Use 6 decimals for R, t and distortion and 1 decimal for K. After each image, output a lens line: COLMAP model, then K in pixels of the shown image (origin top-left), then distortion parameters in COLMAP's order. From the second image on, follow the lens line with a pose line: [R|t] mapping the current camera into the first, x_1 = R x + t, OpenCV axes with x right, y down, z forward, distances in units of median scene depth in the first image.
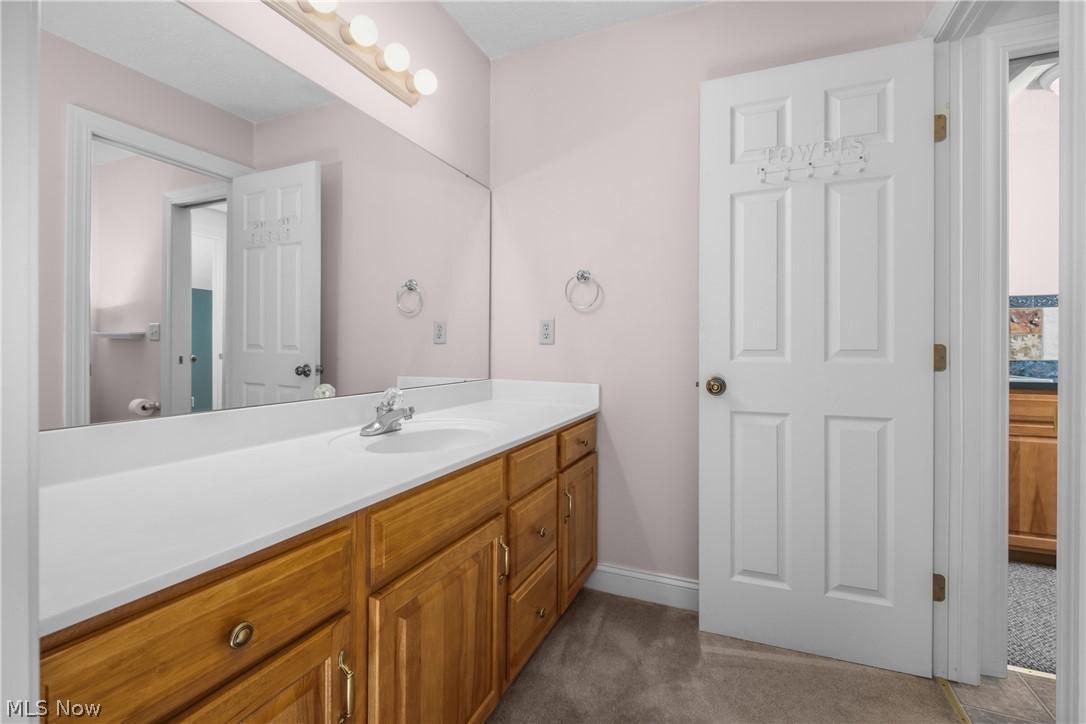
lens RADIAL K [[483.9, 0, 536.2], [0, 483.9, 352.5], [0, 0, 1]] dist [-0.005276, -0.002571]
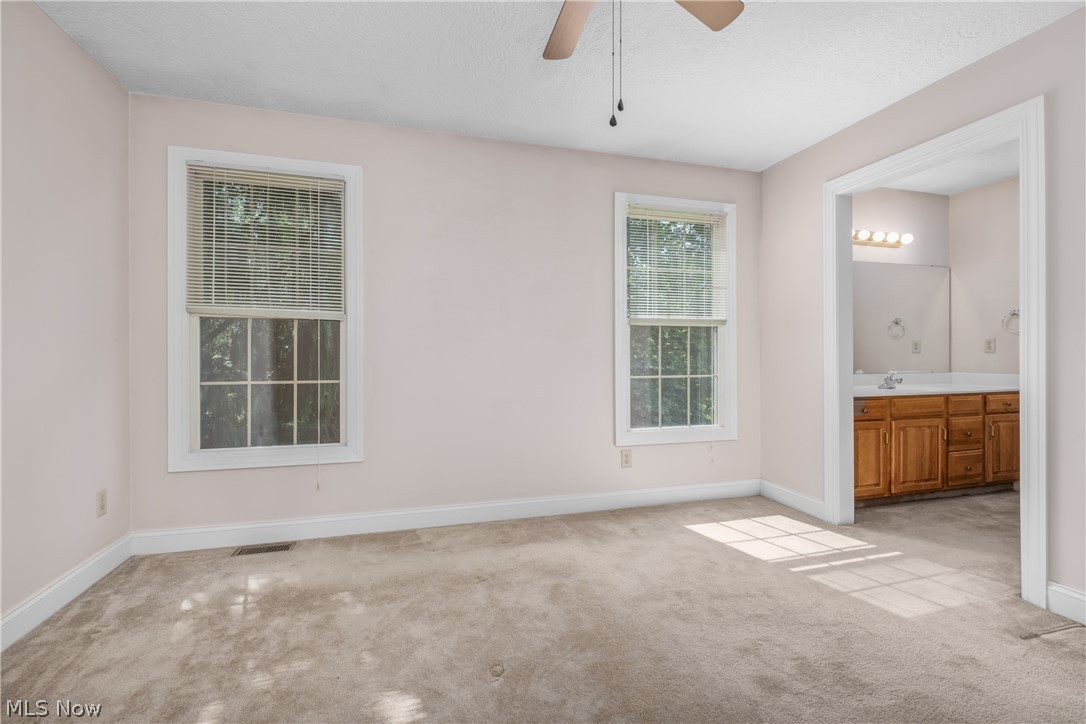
lens RADIAL K [[483.9, 0, 546.3], [0, 483.9, 358.5], [0, 0, 1]] dist [-0.005276, -0.002571]
pose [[0.651587, -0.007265, -0.758539, 0.425034], [0.000684, 0.999959, -0.008989, 0.028572], [0.758574, 0.005339, 0.651566, -1.955063]]
